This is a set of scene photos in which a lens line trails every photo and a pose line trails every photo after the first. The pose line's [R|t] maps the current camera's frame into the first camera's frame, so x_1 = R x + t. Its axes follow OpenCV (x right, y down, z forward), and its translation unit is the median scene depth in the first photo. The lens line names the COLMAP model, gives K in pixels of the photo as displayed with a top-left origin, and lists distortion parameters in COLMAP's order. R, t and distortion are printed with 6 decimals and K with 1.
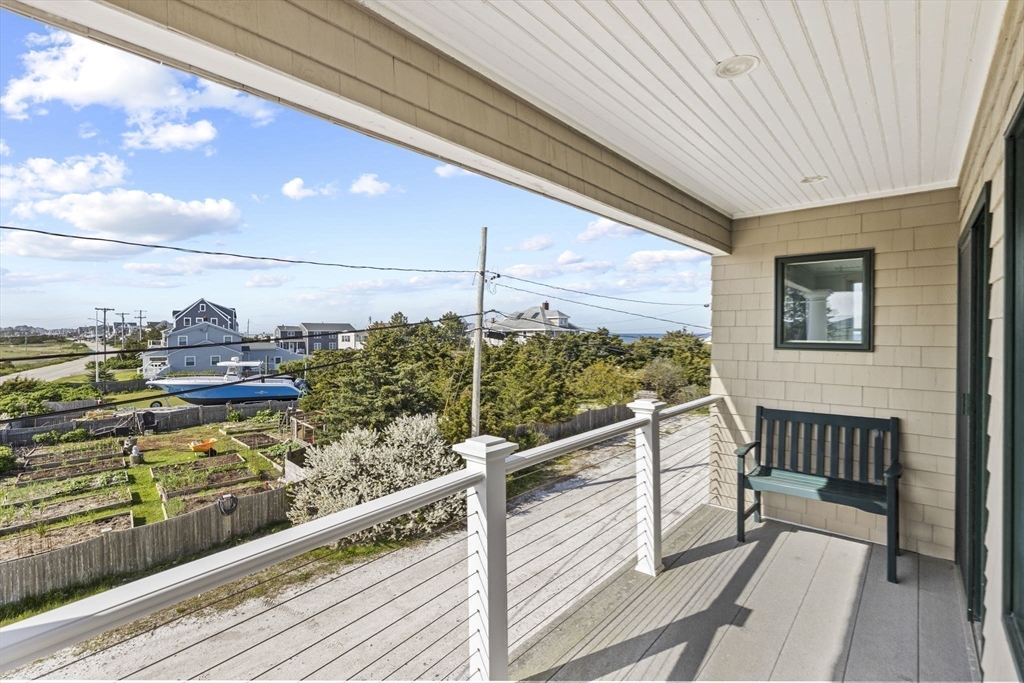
lens RADIAL K [[460.4, 0, 510.4], [0, 460.4, 342.0], [0, 0, 1]] dist [-0.007512, 0.002753]
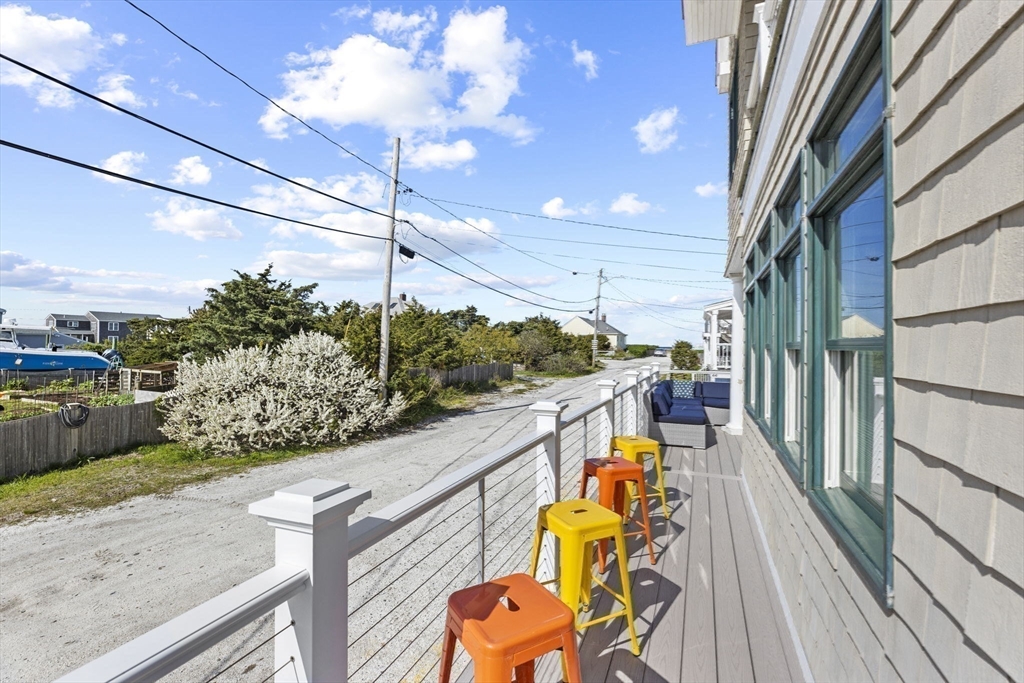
lens RADIAL K [[460.4, 0, 508.5], [0, 460.4, 341.7], [0, 0, 1]] dist [-0.007512, 0.002753]
pose [[0.946016, 0.015417, 0.323752, -0.148823], [-0.008139, 0.999683, -0.023823, 0.211188], [-0.324017, 0.019902, 0.945842, 0.017048]]
